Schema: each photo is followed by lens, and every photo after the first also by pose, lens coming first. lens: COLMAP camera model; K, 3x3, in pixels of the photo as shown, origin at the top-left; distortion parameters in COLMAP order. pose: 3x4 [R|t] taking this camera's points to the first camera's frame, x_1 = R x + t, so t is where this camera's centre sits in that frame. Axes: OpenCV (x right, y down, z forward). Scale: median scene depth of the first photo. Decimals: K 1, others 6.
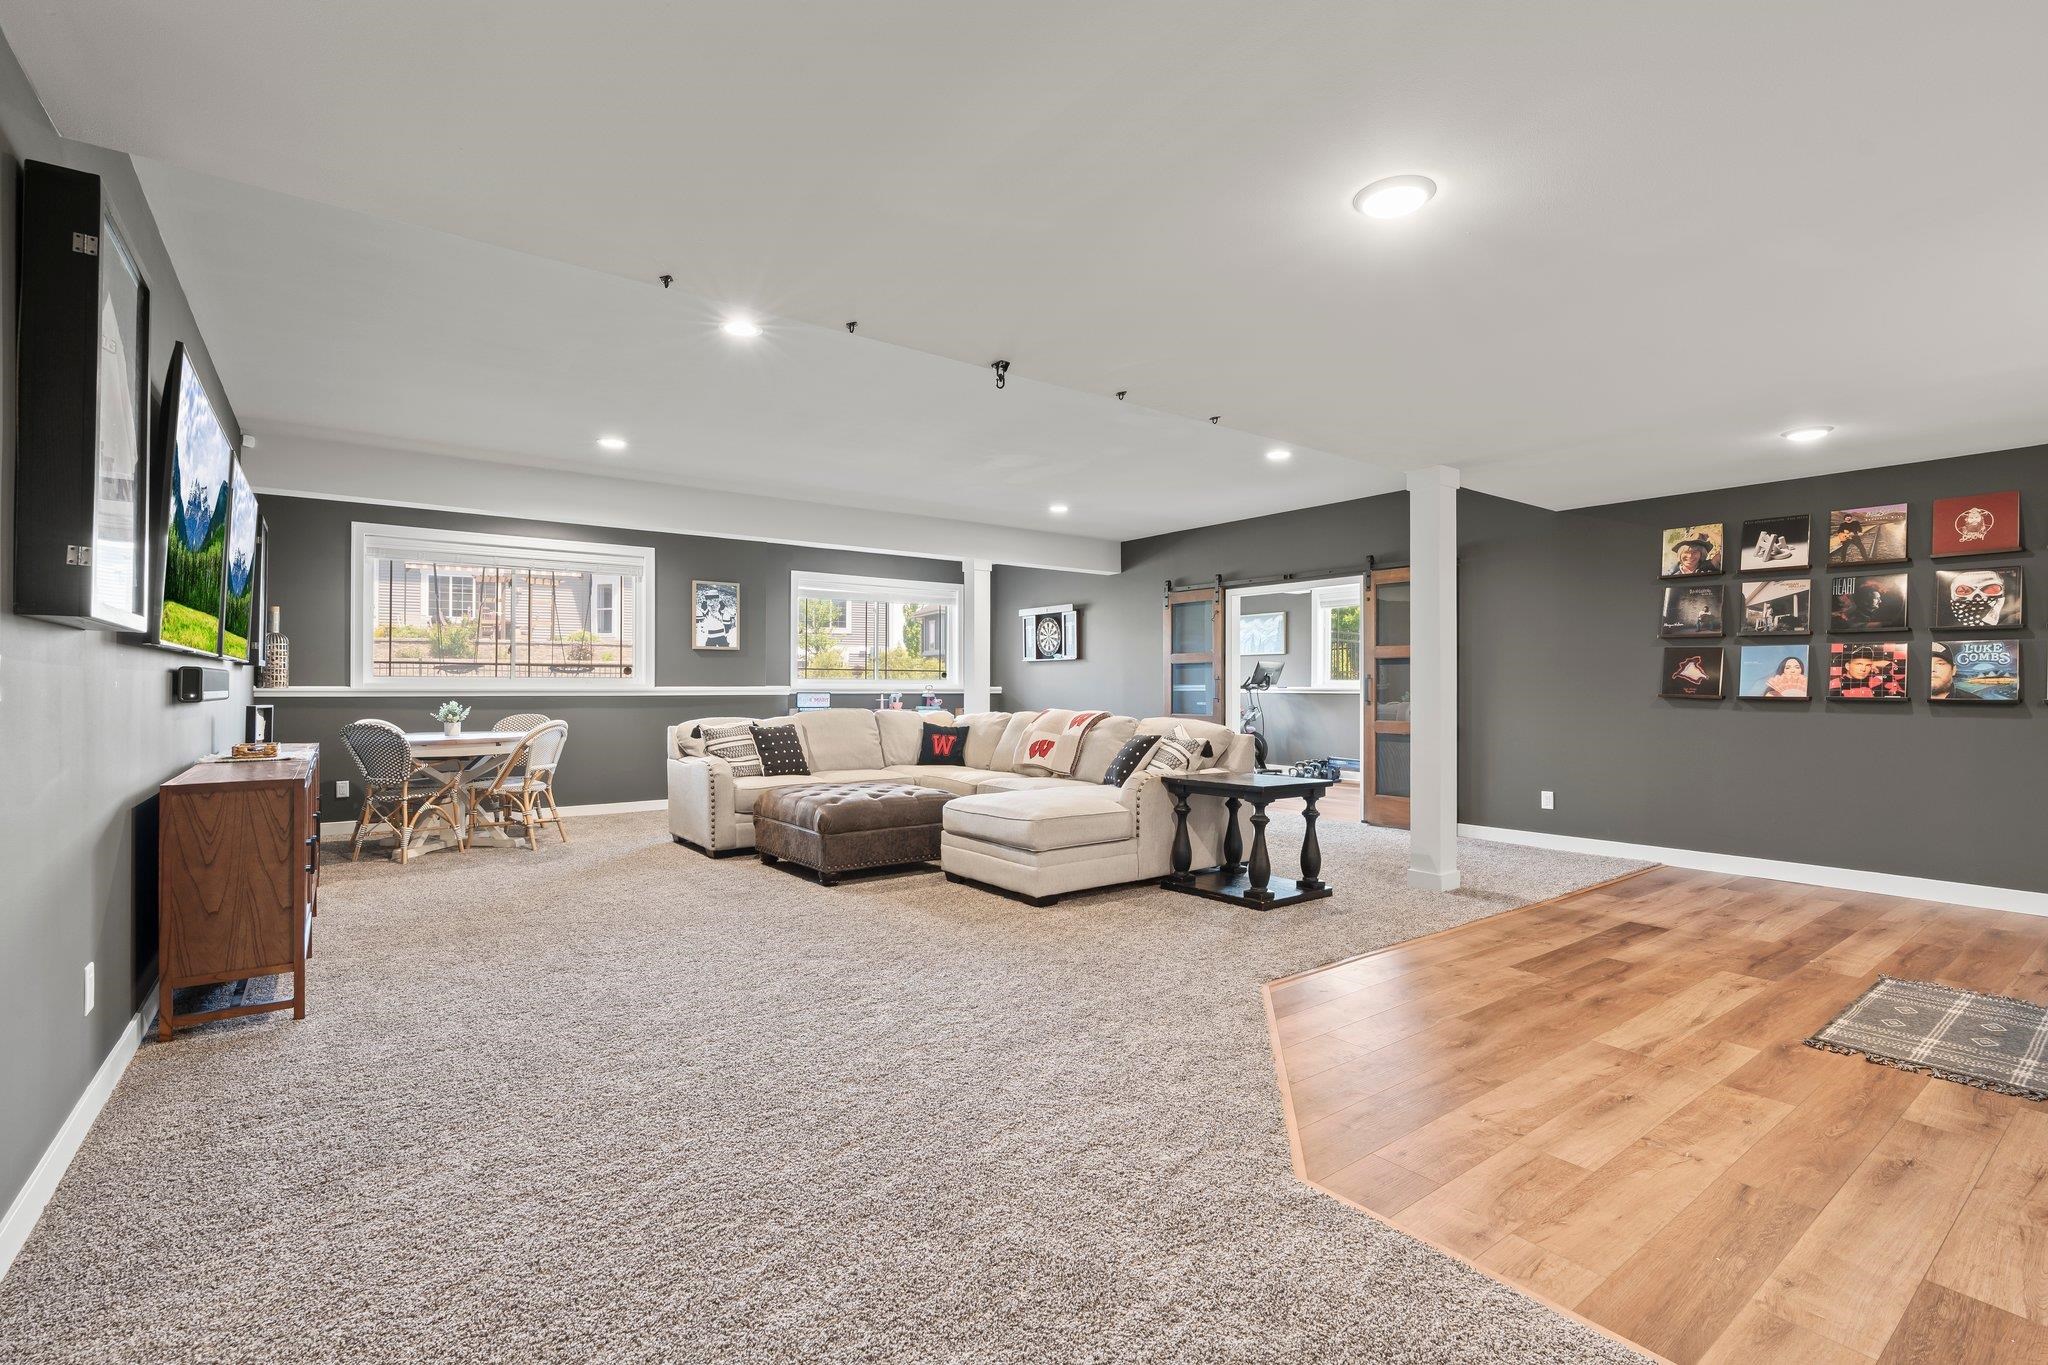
lens RADIAL K [[932.0, 0, 1018.0], [0, 932.0, 698.5], [0, 0, 1]] dist [-0.003618, 0.000150]
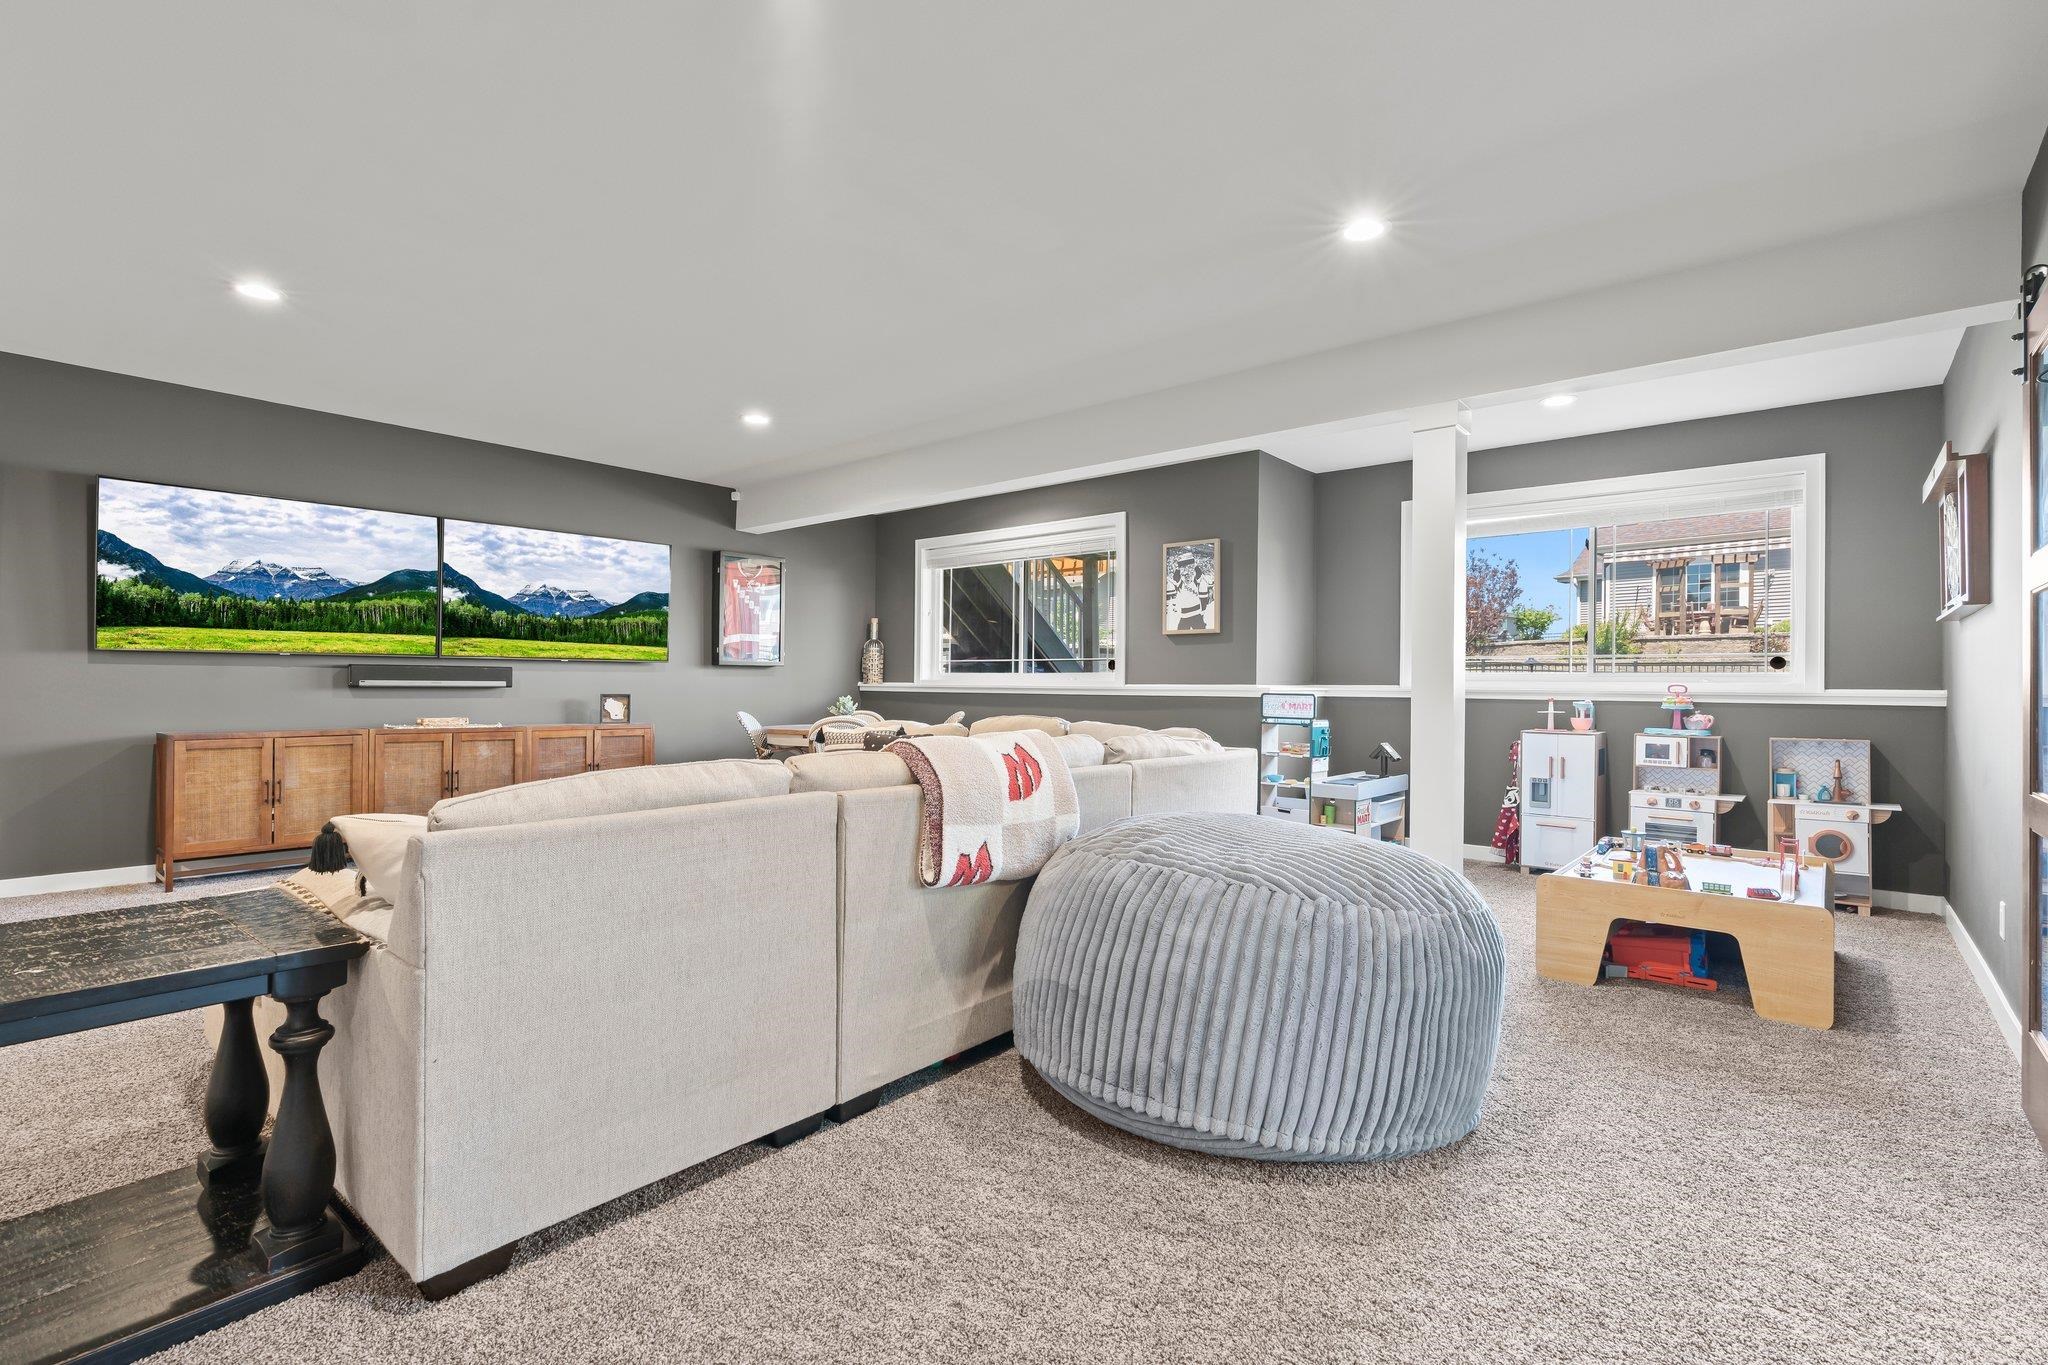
lens RADIAL K [[932.0, 0, 1018.0], [0, 932.0, 698.5], [0, 0, 1]] dist [-0.003618, 0.000150]
pose [[0.223077, 0.015185, -0.974683, 0.475432], [-0.020739, 0.999726, 0.010829, -0.008982], [0.974580, 0.017798, 0.223330, 0.928695]]
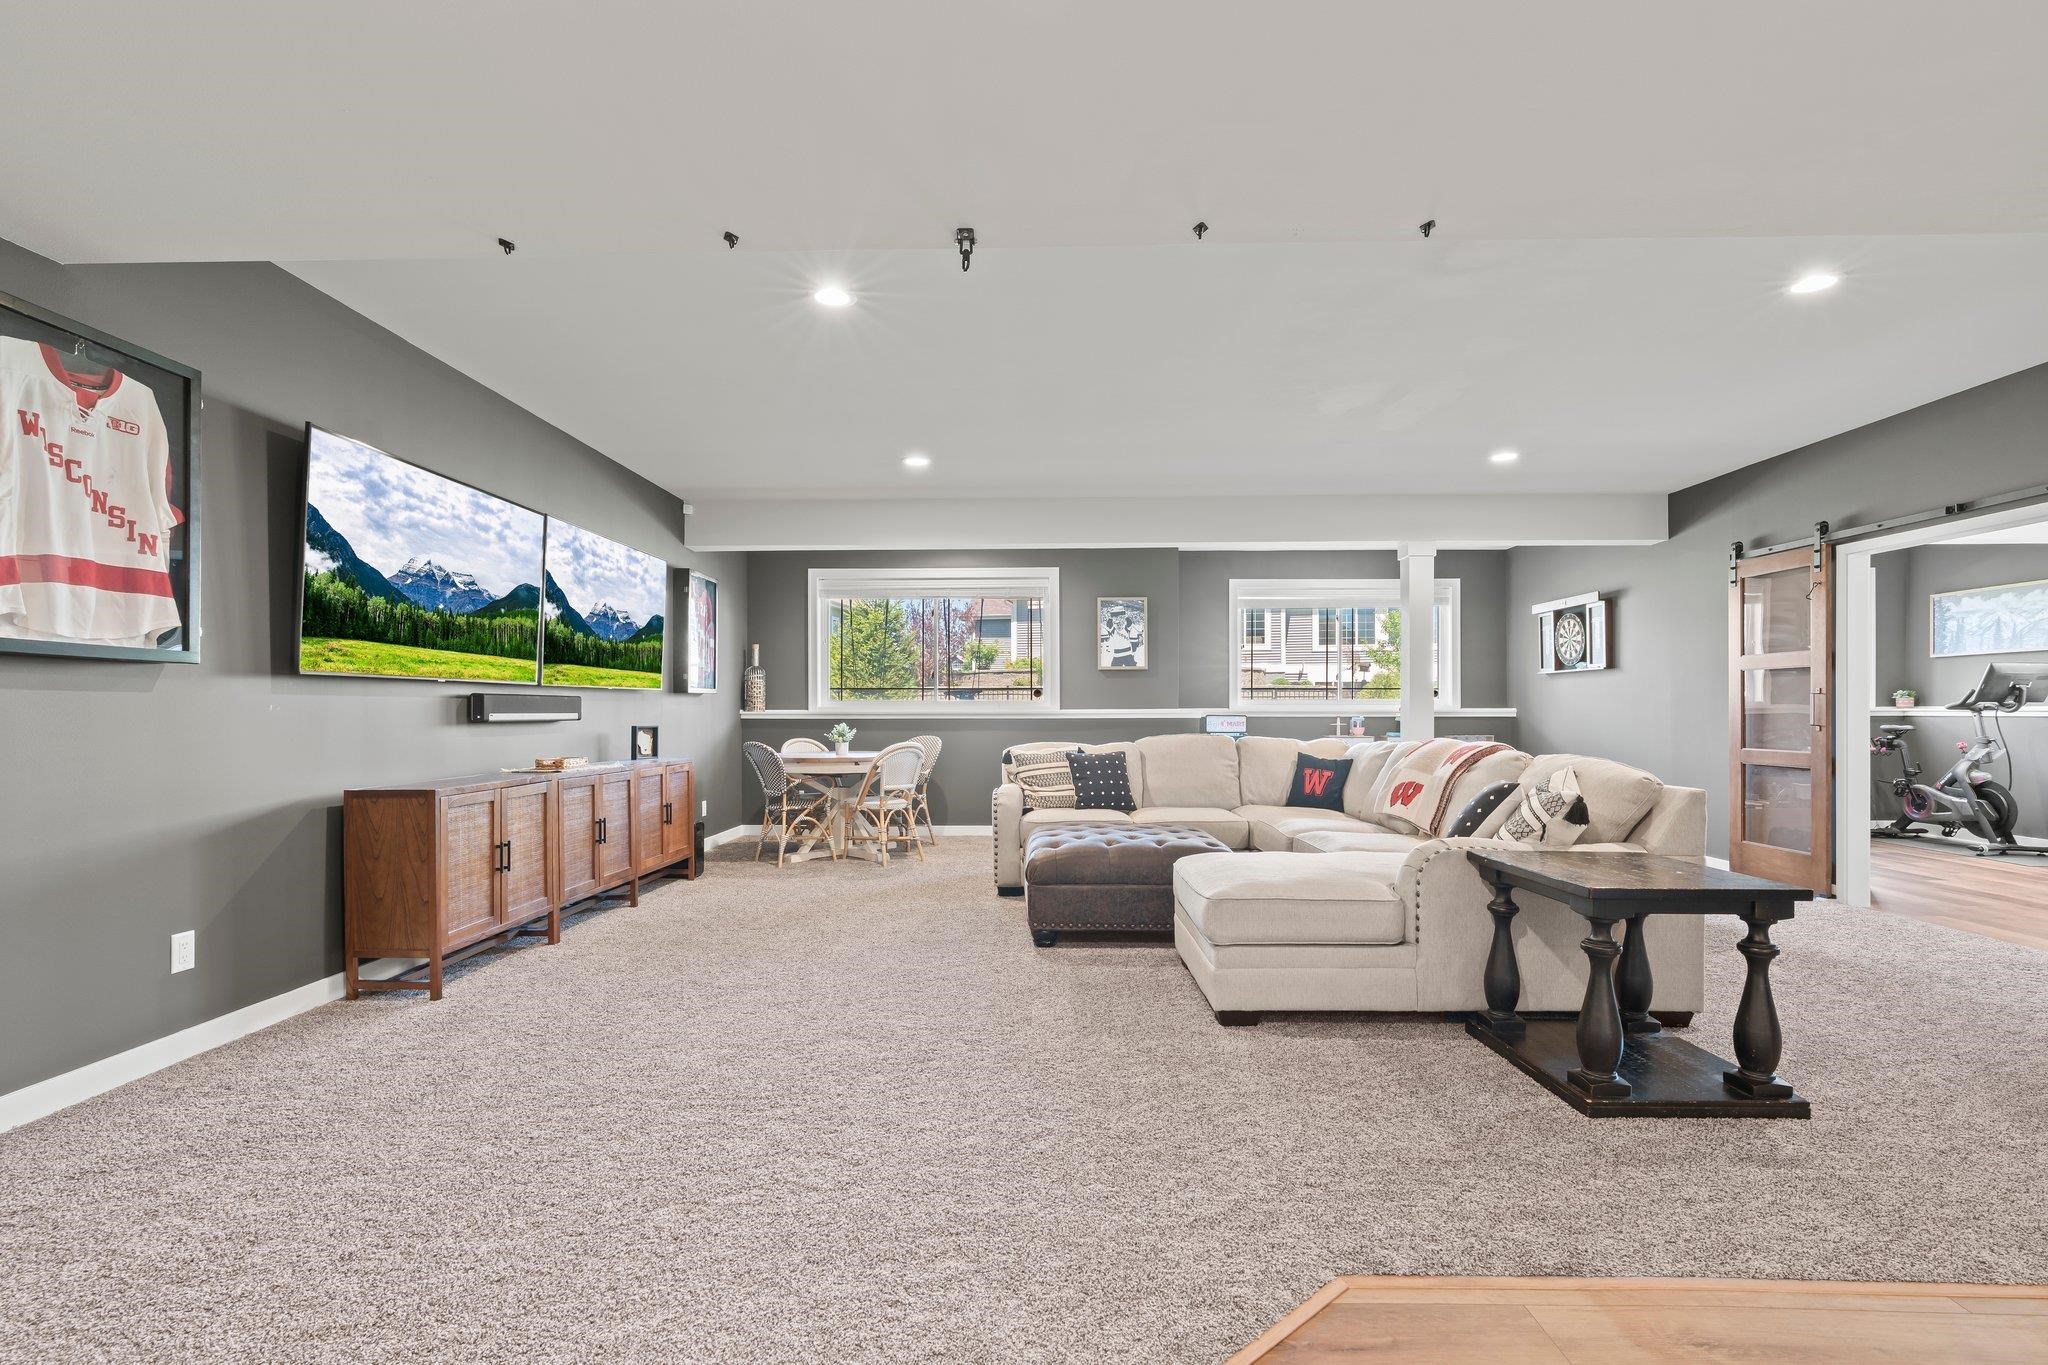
lens RADIAL K [[935.8, 0, 1020.0], [0, 935.8, 724.6], [0, 0, 1]] dist [-0.005093, 0.000504]
pose [[0.786890, 0.006114, -0.617063, 0.233267], [-0.004652, 0.999981, 0.003974, -0.000483], [0.617076, -0.000257, 0.786904, 0.255642]]
